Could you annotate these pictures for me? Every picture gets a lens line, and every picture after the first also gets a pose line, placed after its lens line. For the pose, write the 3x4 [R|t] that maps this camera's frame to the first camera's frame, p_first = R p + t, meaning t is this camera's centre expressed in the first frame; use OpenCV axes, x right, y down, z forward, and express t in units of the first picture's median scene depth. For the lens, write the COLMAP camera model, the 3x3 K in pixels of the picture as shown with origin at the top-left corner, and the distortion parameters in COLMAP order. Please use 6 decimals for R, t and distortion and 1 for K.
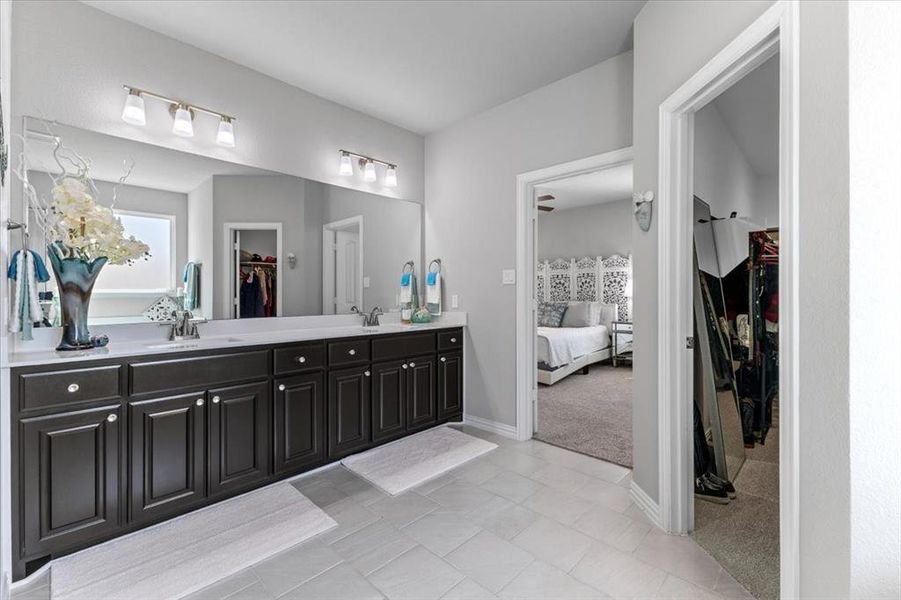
lens RADIAL K [[390.1, 0, 451.0], [0, 390.1, 298.1], [0, 0, 1]] dist [0.012186, -0.002217]
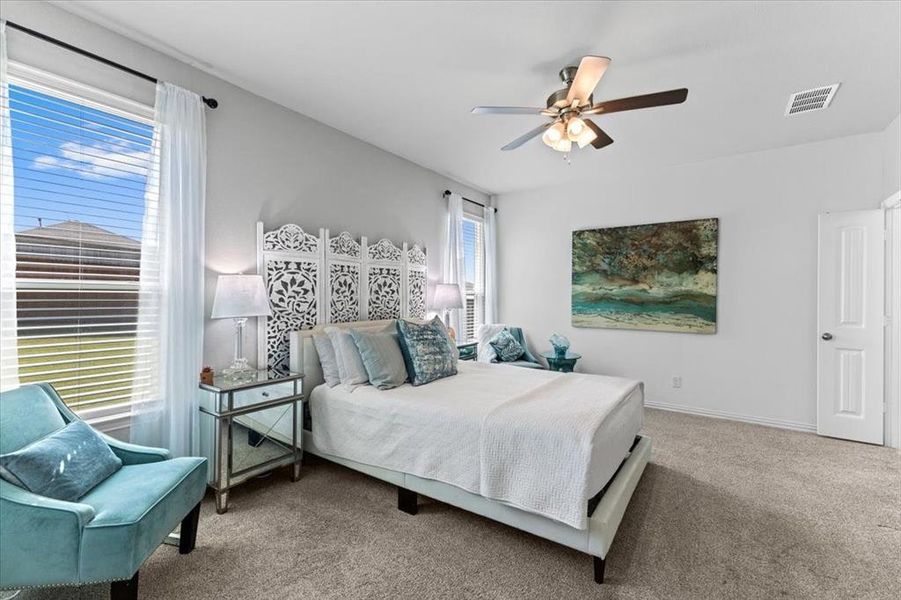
lens RADIAL K [[390.1, 0, 452.4], [0, 390.1, 295.3], [0, 0, 1]] dist [0.012186, -0.002217]
pose [[-0.149976, 0.007509, 0.988661, -0.225803], [0.004938, 0.999964, -0.006845, -0.022145], [-0.988677, 0.003856, -0.150008, 1.033281]]
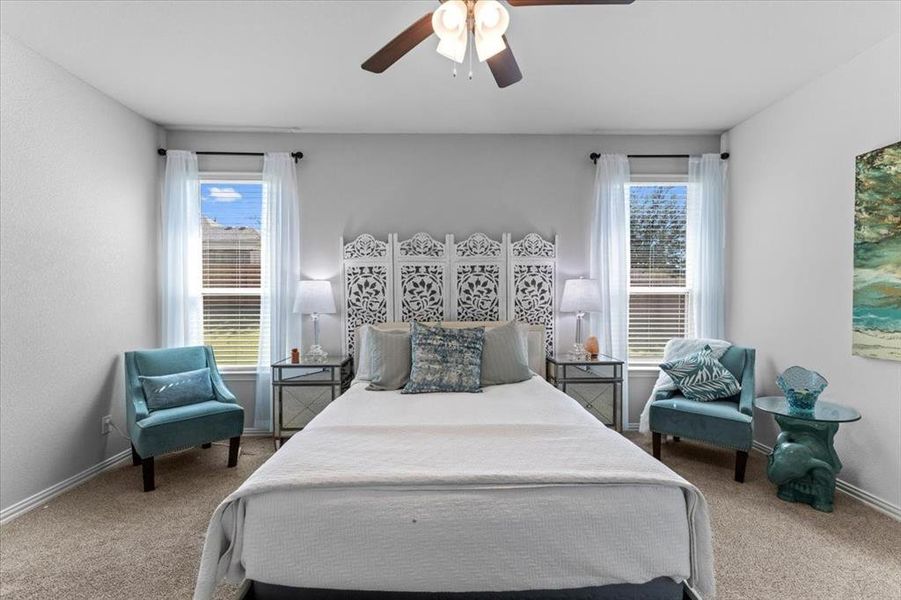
lens RADIAL K [[390.1, 0, 449.2], [0, 390.1, 302.9], [0, 0, 1]] dist [0.012186, -0.002217]
pose [[0.707757, -0.007676, 0.706414, -0.040105], [0.005911, 0.999970, 0.004944, -0.018791], [-0.706431, 0.000676, 0.707781, 0.698787]]
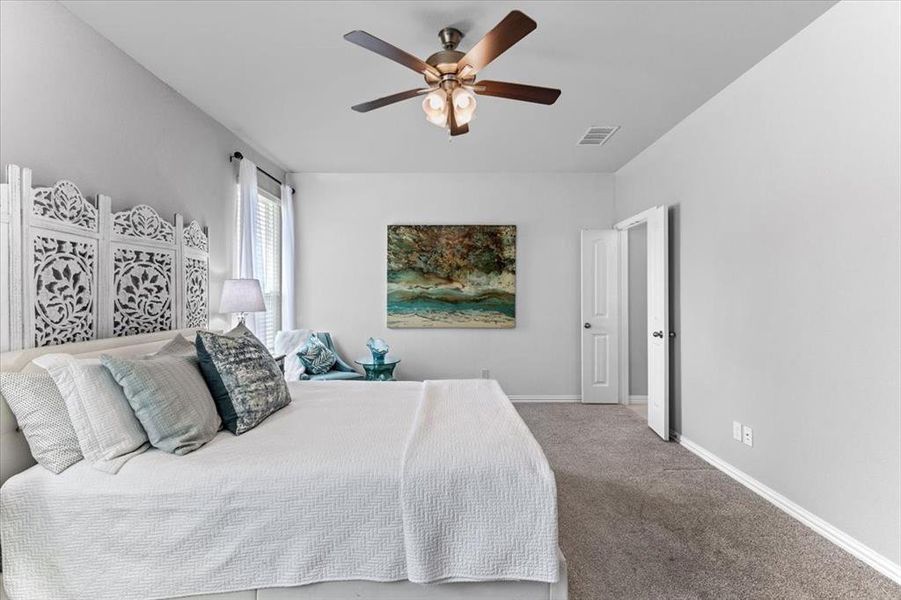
lens RADIAL K [[390.1, 0, 453.2], [0, 390.1, 294.4], [0, 0, 1]] dist [0.012186, -0.002217]
pose [[-0.692009, 0.011106, 0.721804, -0.102224], [0.012373, 0.999917, -0.003523, -0.021939], [-0.721783, 0.006492, -0.692089, 1.091383]]
